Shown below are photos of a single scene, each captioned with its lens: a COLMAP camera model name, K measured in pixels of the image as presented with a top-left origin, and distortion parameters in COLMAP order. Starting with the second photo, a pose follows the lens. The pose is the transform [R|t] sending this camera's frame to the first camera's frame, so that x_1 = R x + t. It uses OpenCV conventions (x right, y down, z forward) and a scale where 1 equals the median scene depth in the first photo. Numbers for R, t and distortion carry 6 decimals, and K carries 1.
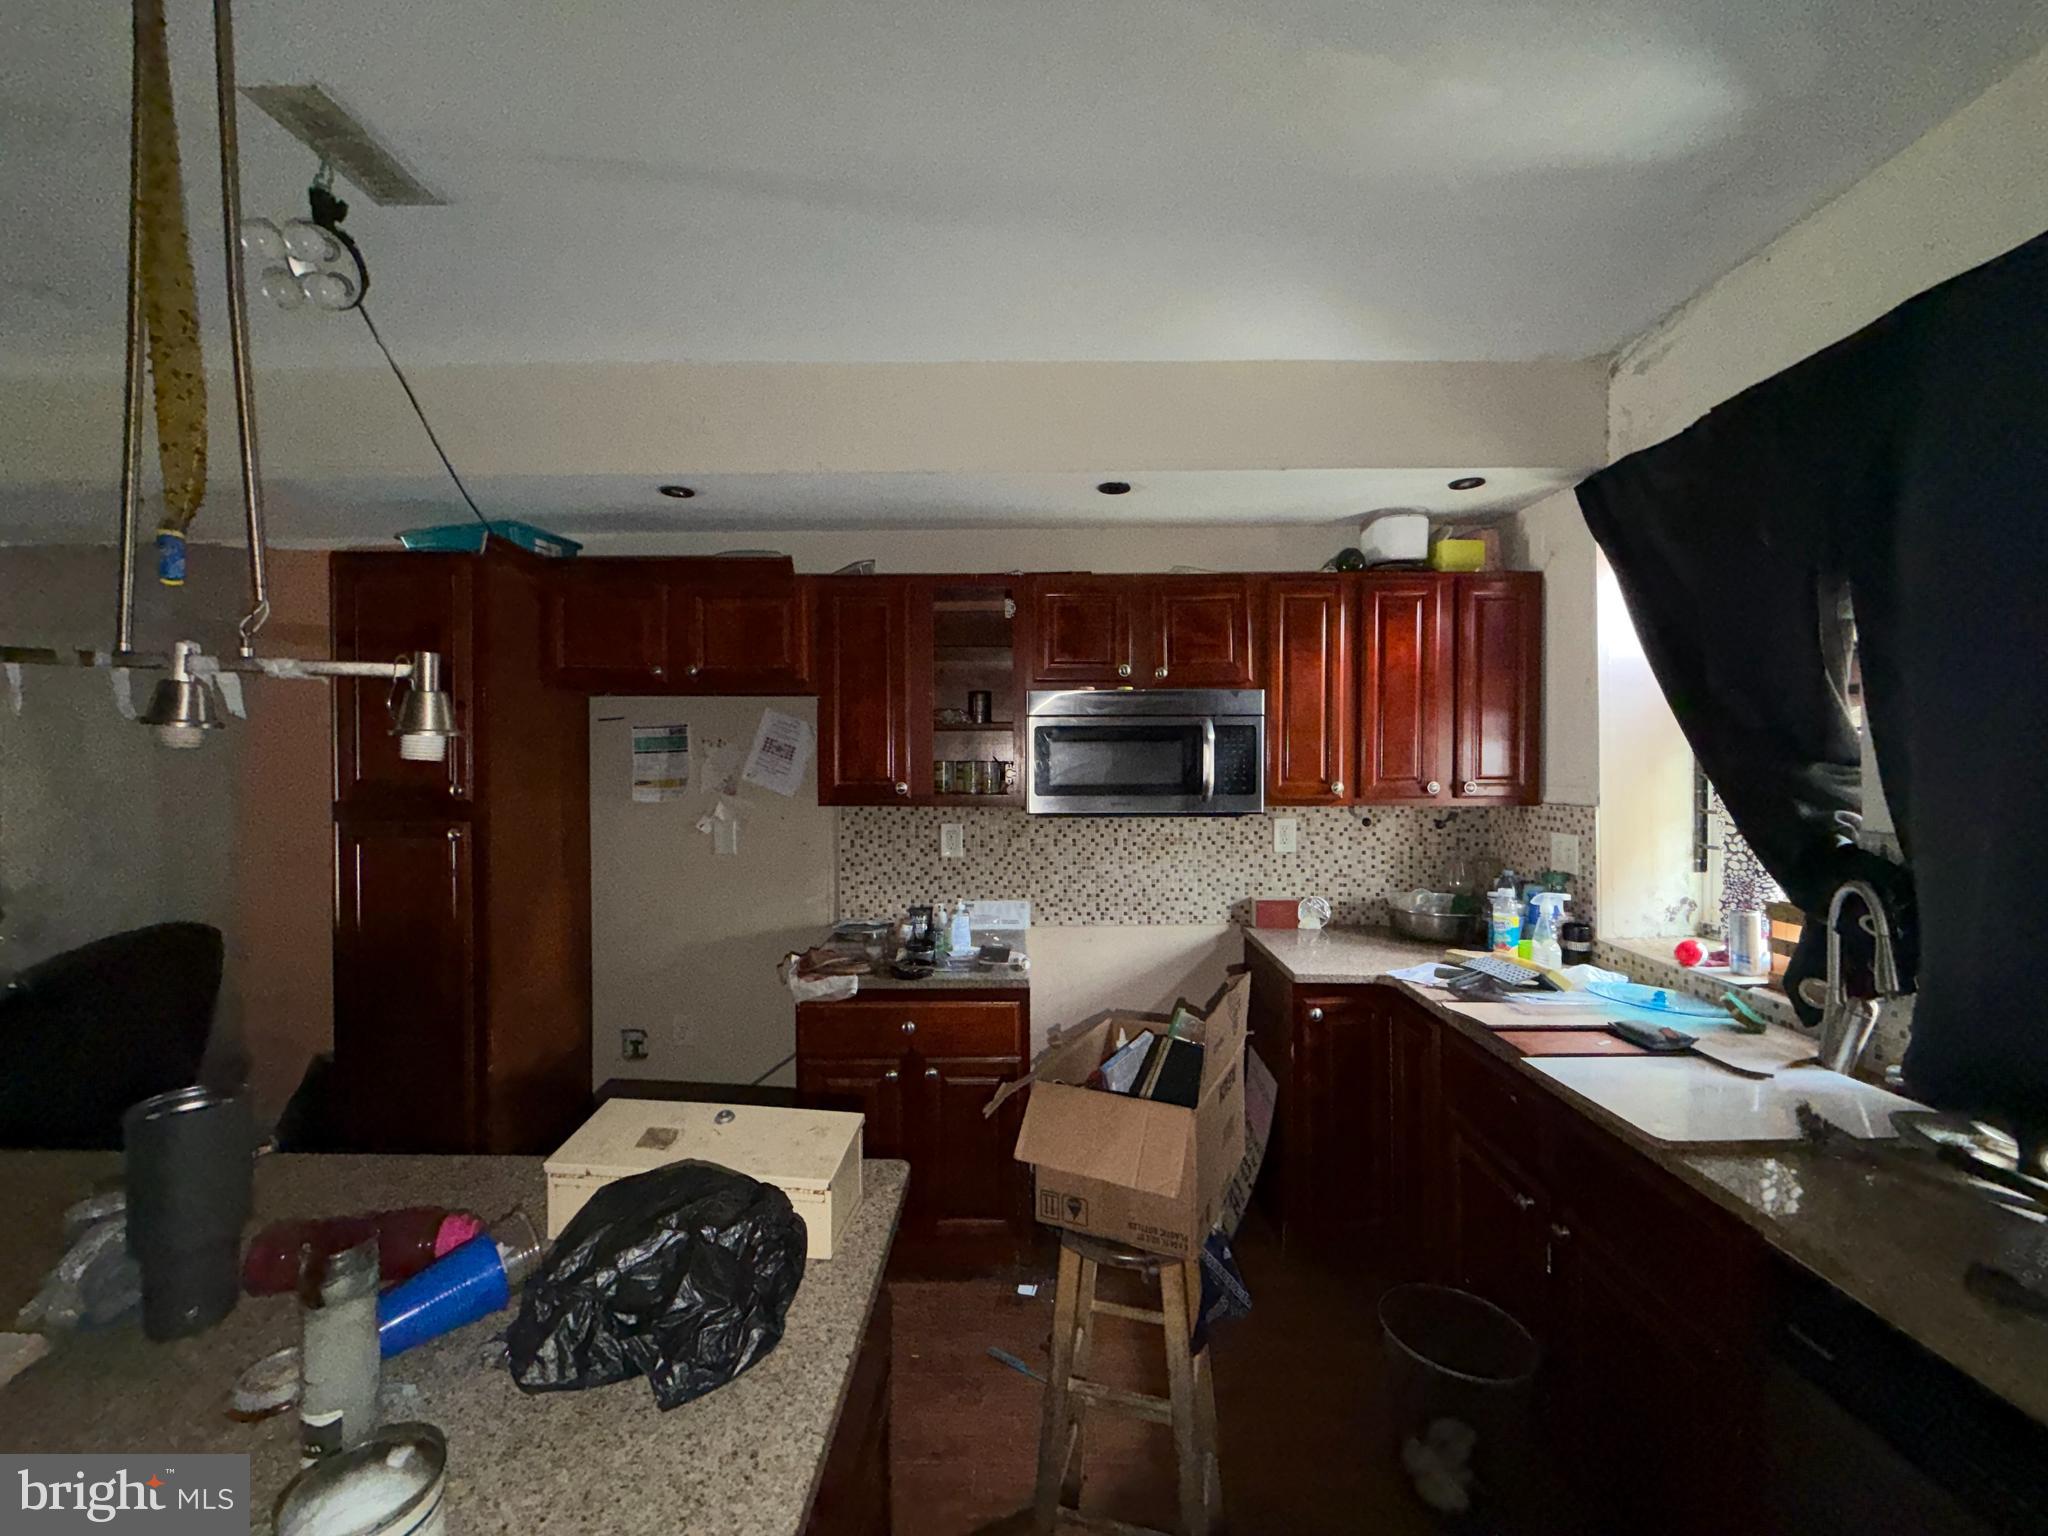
lens RADIAL K [[816.3, 0, 1020.3], [0, 816.3, 770.4], [0, 0, 1]] dist [-0.000394, -0.000567]
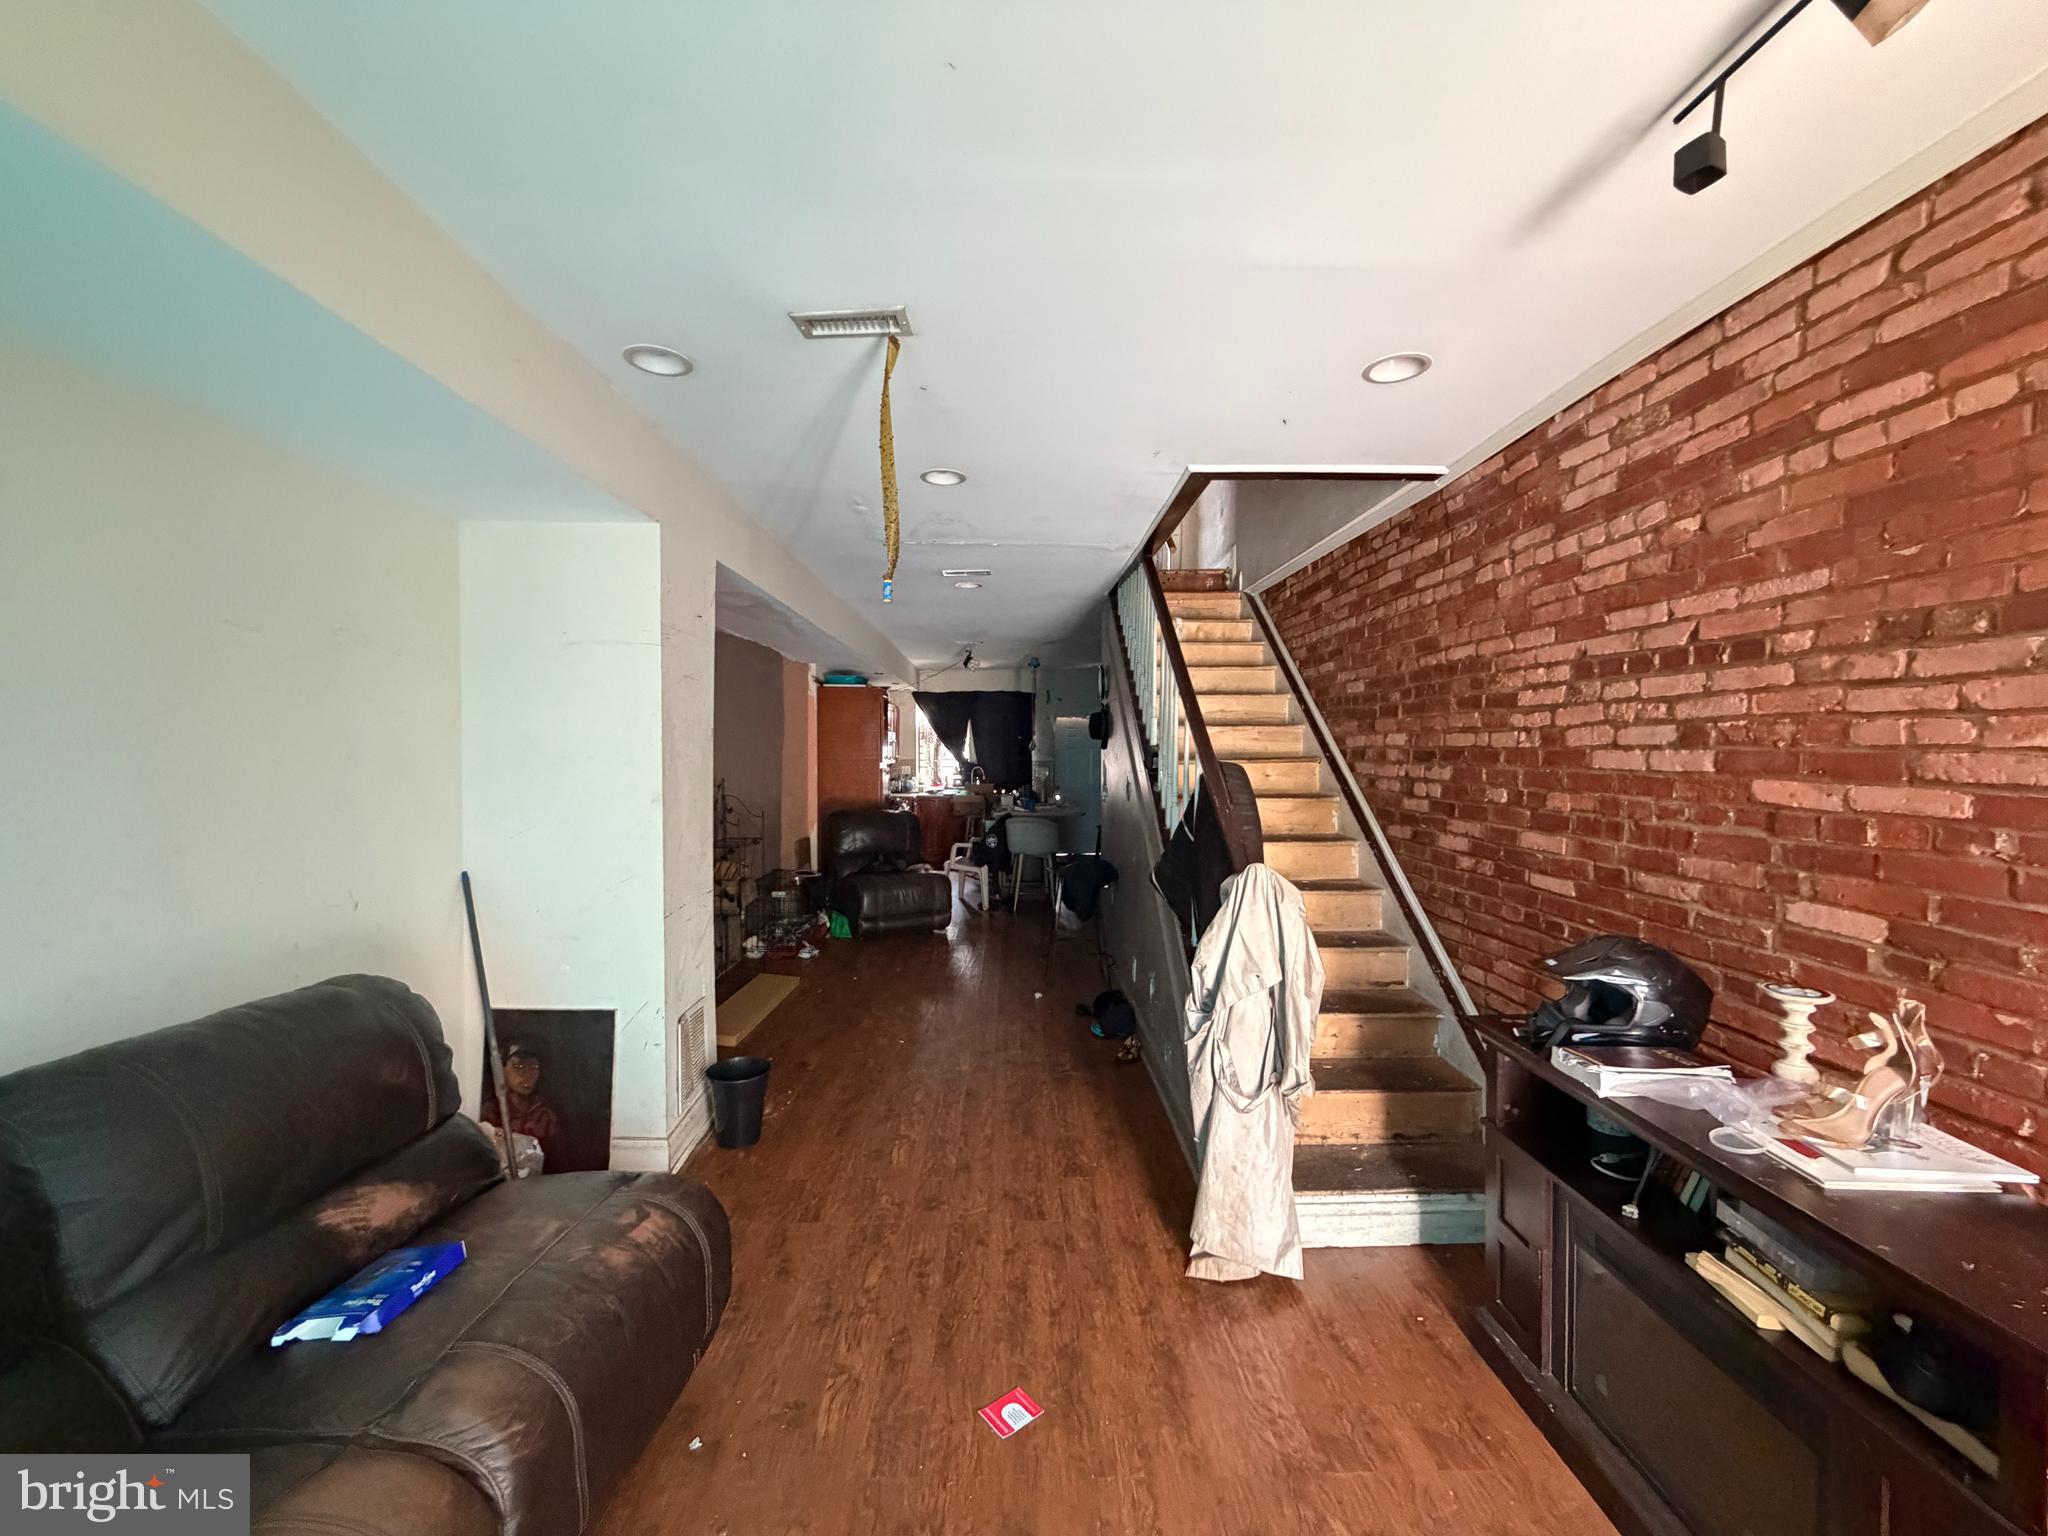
lens RADIAL K [[816.3, 0, 1020.3], [0, 816.3, 770.4], [0, 0, 1]] dist [-0.000394, -0.000567]
pose [[-0.039116, -0.024976, 0.998922, -3.744456], [0.005103, 0.999670, 0.025194, -0.008854], [-0.999222, 0.006083, -0.038976, 0.503370]]
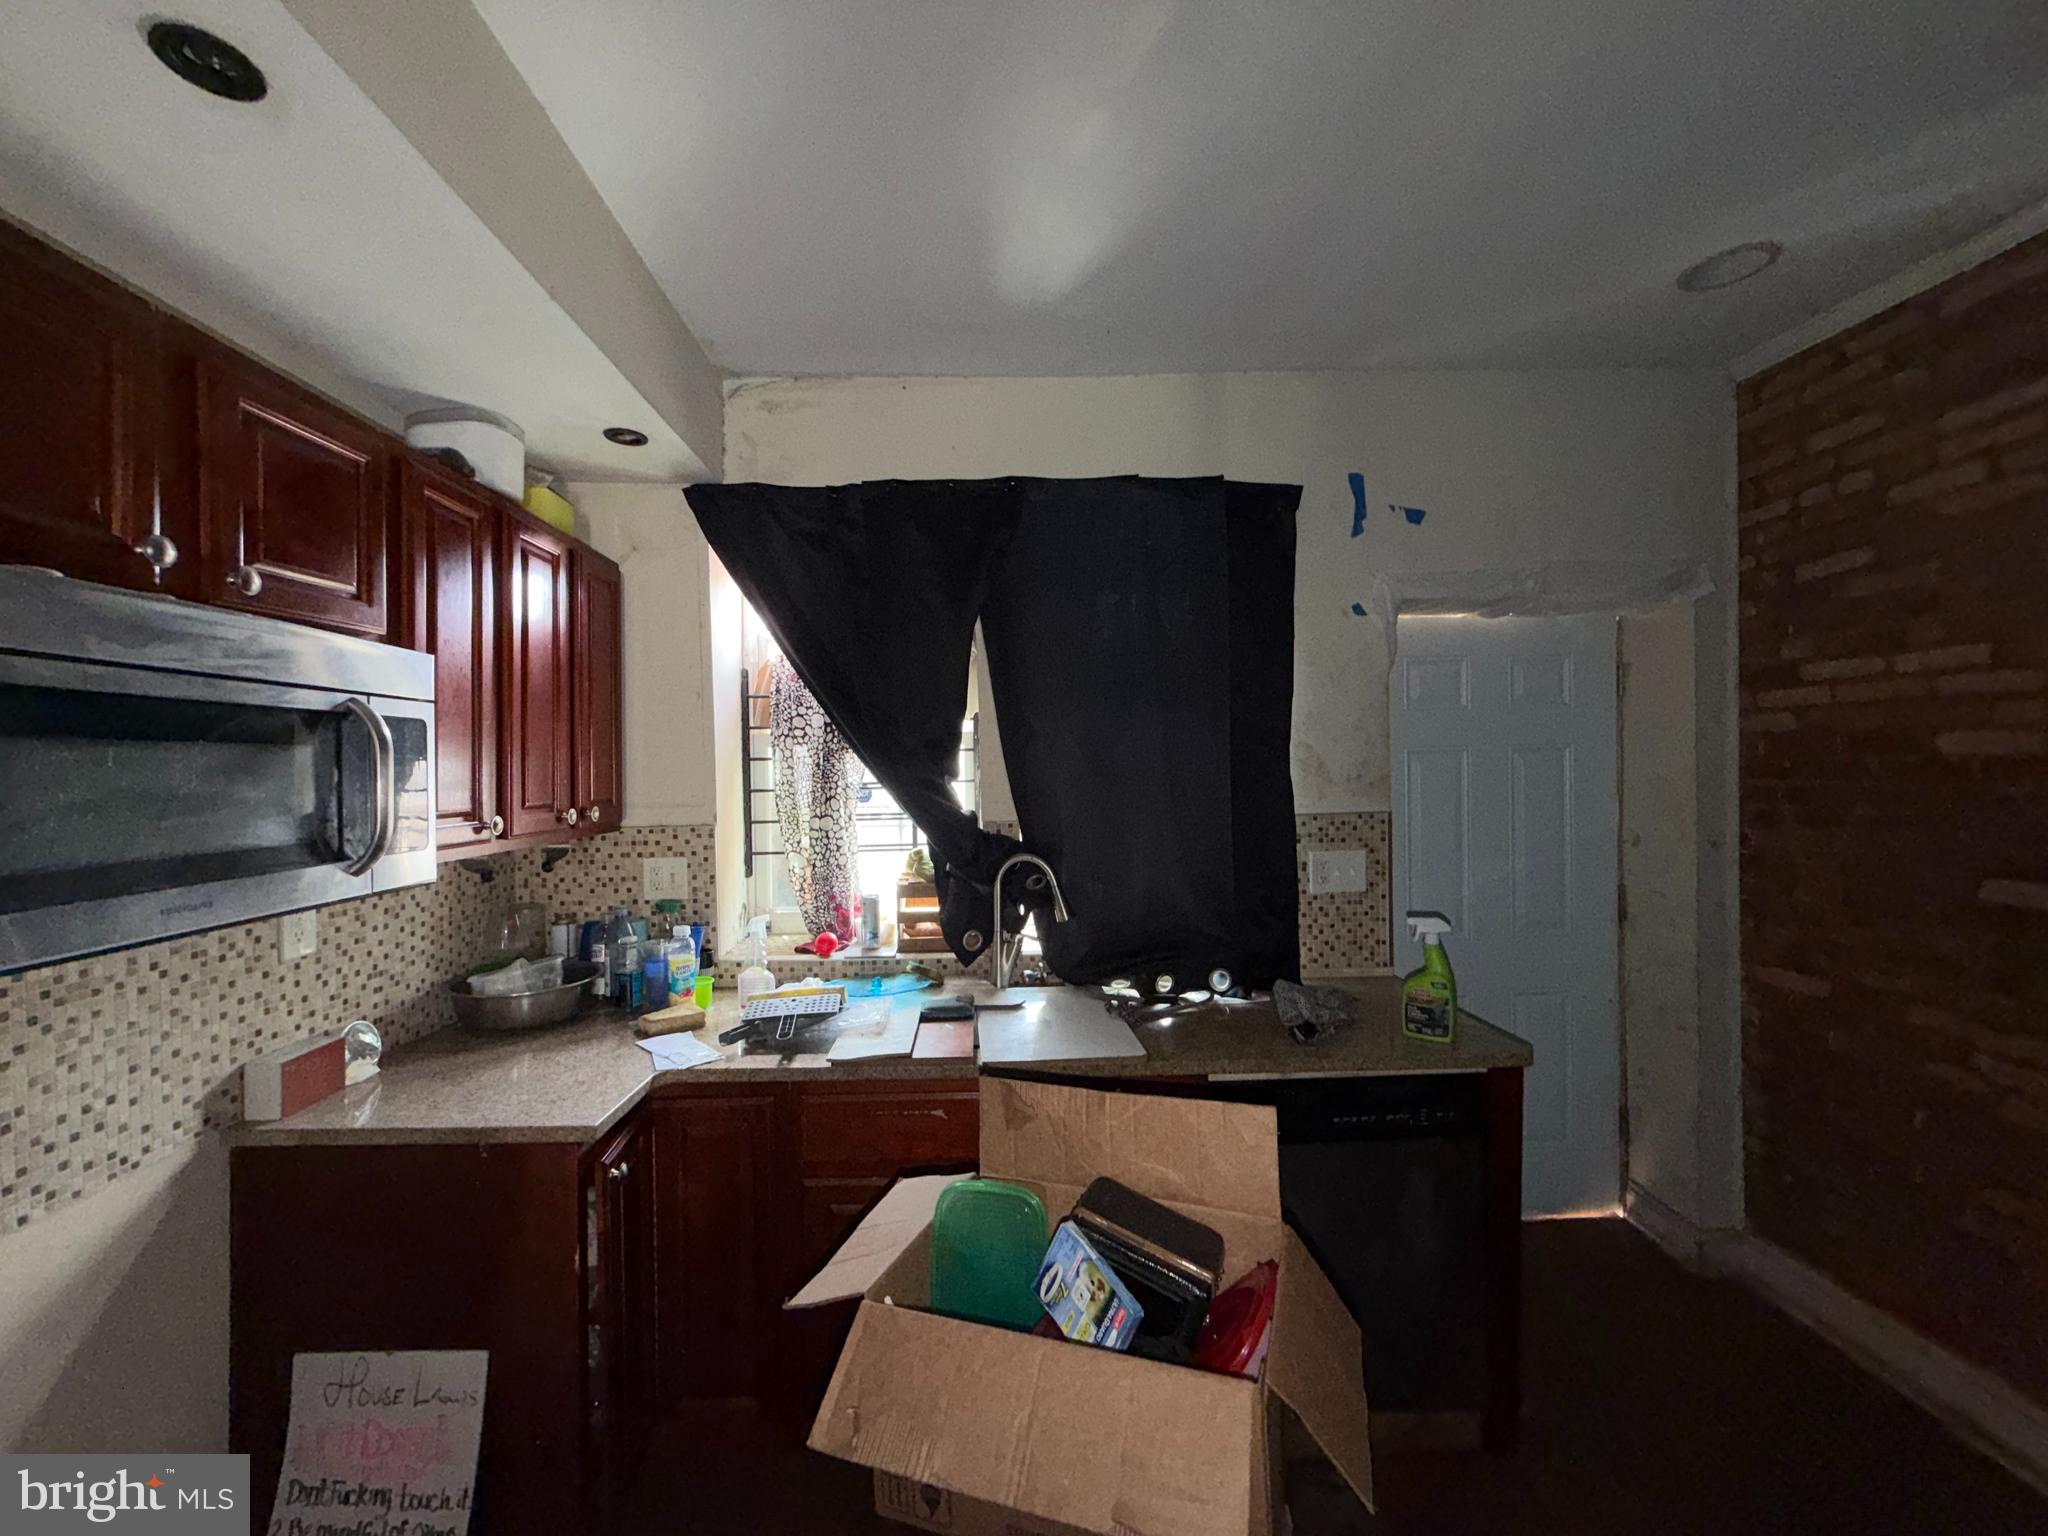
lens RADIAL K [[816.3, 0, 1020.3], [0, 816.3, 770.4], [0, 0, 1]] dist [-0.000394, -0.000567]
pose [[-0.064091, -0.001313, 0.997943, -0.261789], [0.026302, 0.999650, 0.003004, -0.012377], [-0.997597, 0.026441, -0.064034, 0.616864]]
